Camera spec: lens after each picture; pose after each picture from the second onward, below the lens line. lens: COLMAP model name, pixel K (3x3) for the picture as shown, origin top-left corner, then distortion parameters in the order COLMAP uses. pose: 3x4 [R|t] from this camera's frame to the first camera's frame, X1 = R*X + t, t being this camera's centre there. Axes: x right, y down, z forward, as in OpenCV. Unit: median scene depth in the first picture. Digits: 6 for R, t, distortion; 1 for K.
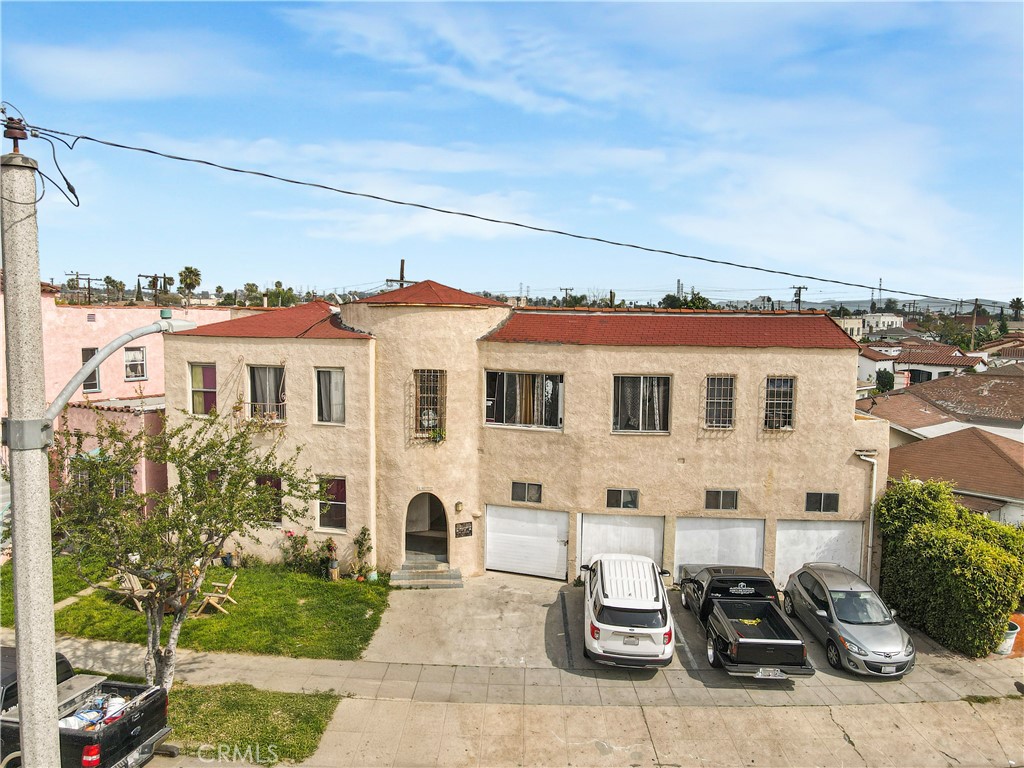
lens RADIAL K [[751.2, 0, 510.4], [0, 751.2, 383.5], [0, 0, 1]] dist [0.006736, 0.022138]
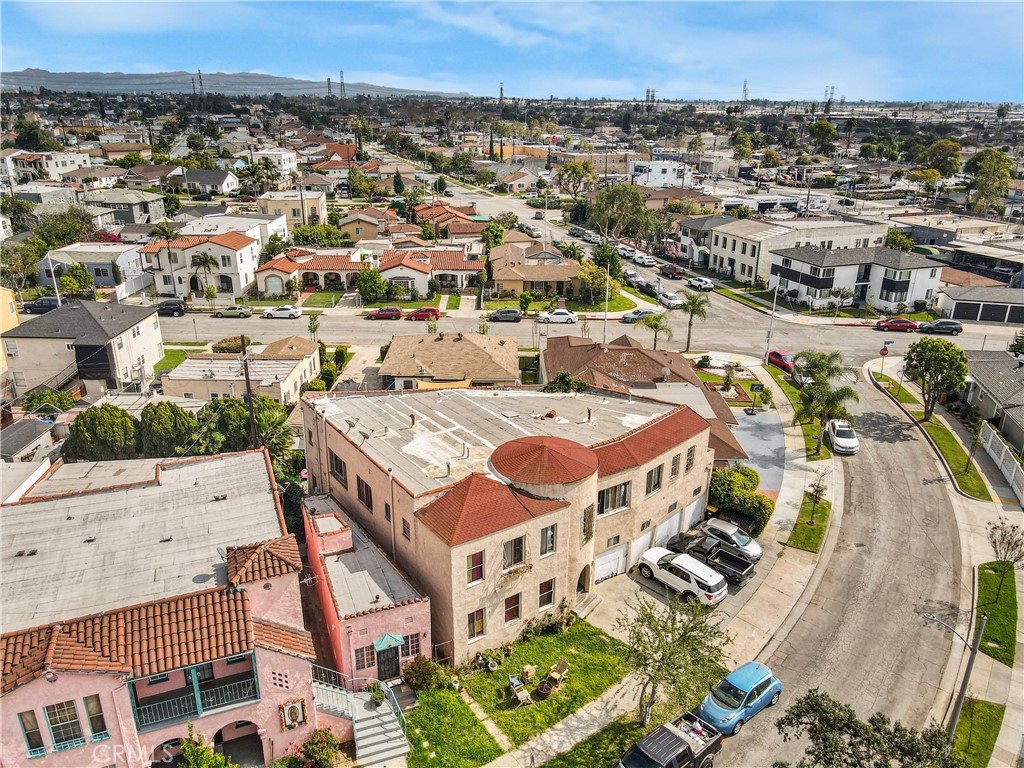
lens RADIAL K [[751.2, 0, 506.3], [0, 751.2, 388.3], [0, 0, 1]] dist [0.006736, 0.022138]
pose [[0.661913, -0.277531, 0.696310, -1.426031], [0.068003, 0.947335, 0.312940, -0.867719], [-0.746489, -0.159788, 0.645927, 0.032022]]
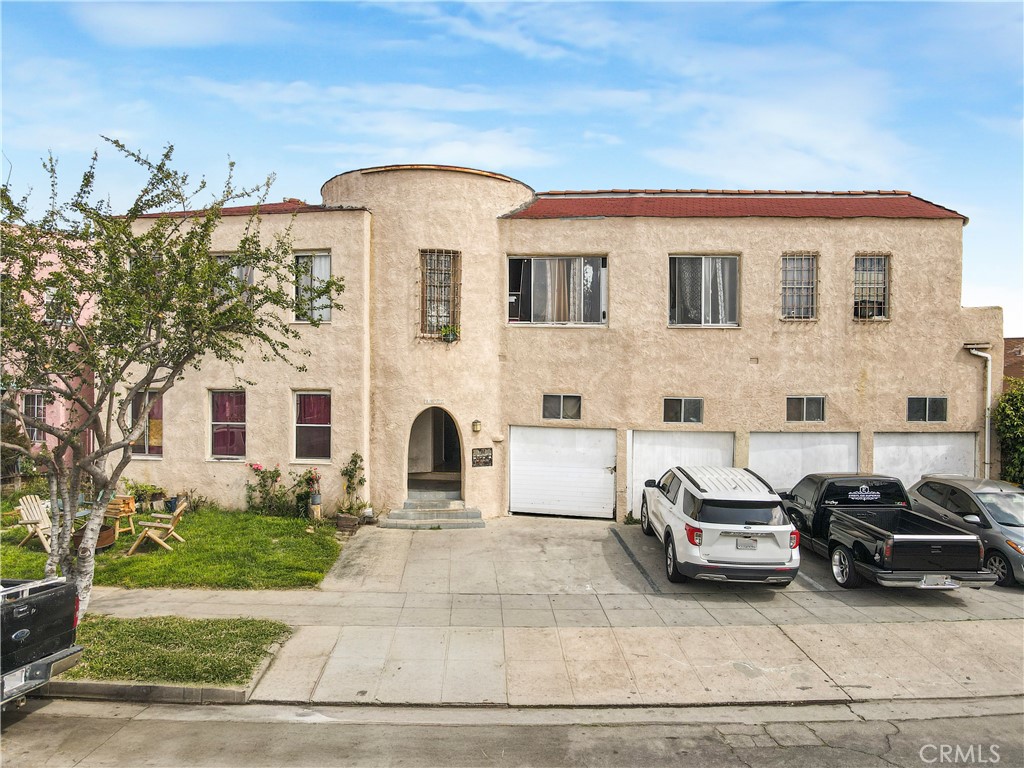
lens RADIAL K [[751.2, 0, 511.0], [0, 751.2, 380.8], [0, 0, 1]] dist [0.006736, 0.022138]
pose [[0.997672, -0.008375, 0.067673, -0.088447], [0.014126, 0.996284, -0.084965, 0.189959], [-0.066710, 0.085723, 0.994083, 0.218581]]
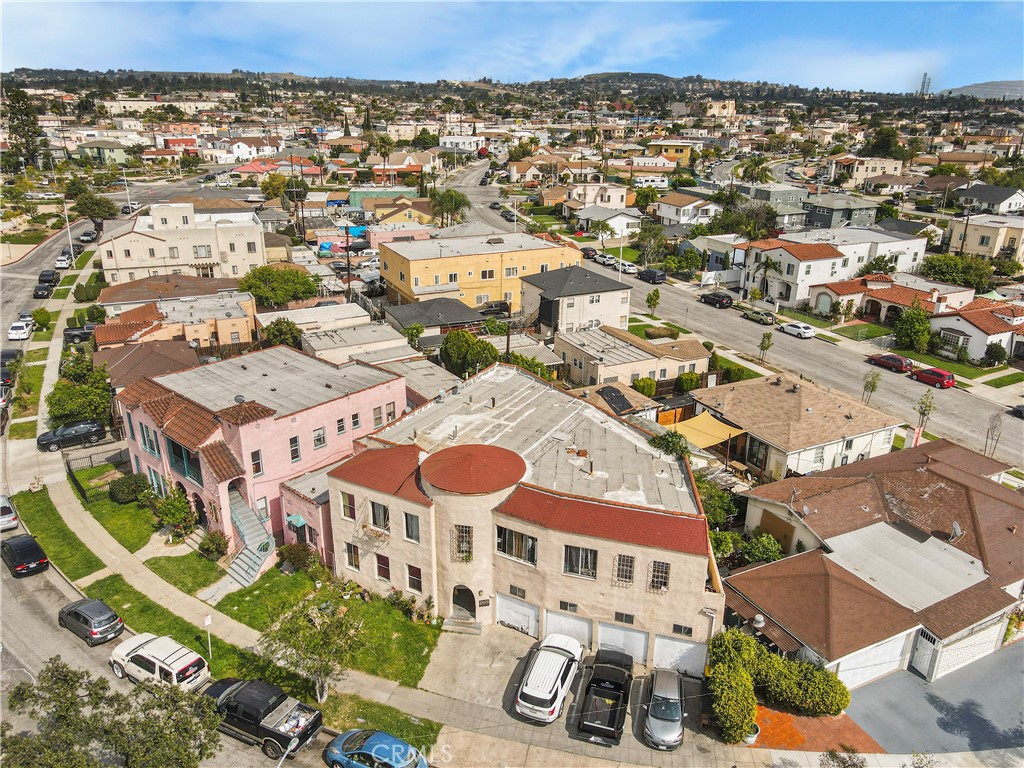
lens RADIAL K [[751.2, 0, 508.9], [0, 751.2, 386.2], [0, 0, 1]] dist [0.006736, 0.022138]
pose [[0.964997, 0.090950, -0.245987, 0.403410], [-0.020609, 0.961340, 0.274593, -0.824951], [0.261451, -0.259912, 0.929564, -0.529939]]
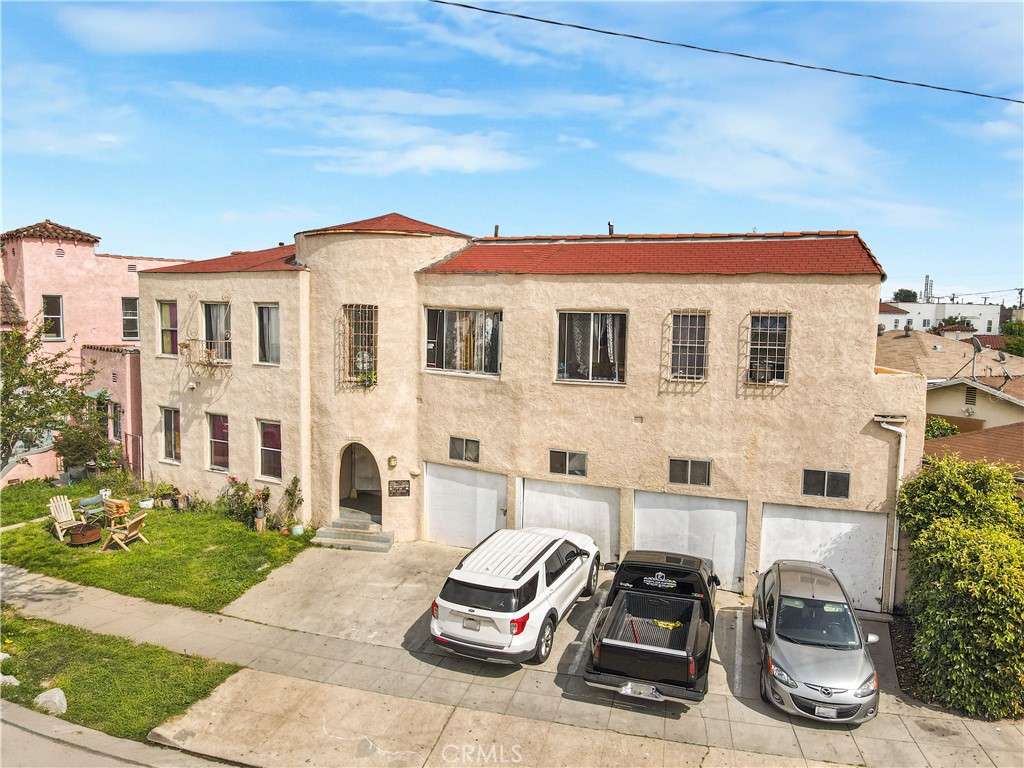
lens RADIAL K [[751.2, 0, 510.5], [0, 751.2, 384.8], [0, 0, 1]] dist [0.006736, 0.022138]
pose [[0.958439, 0.033363, -0.283340, 0.322973], [-0.032945, 0.999438, 0.006241, 0.065785], [0.283389, 0.003353, 0.958999, 0.198076]]
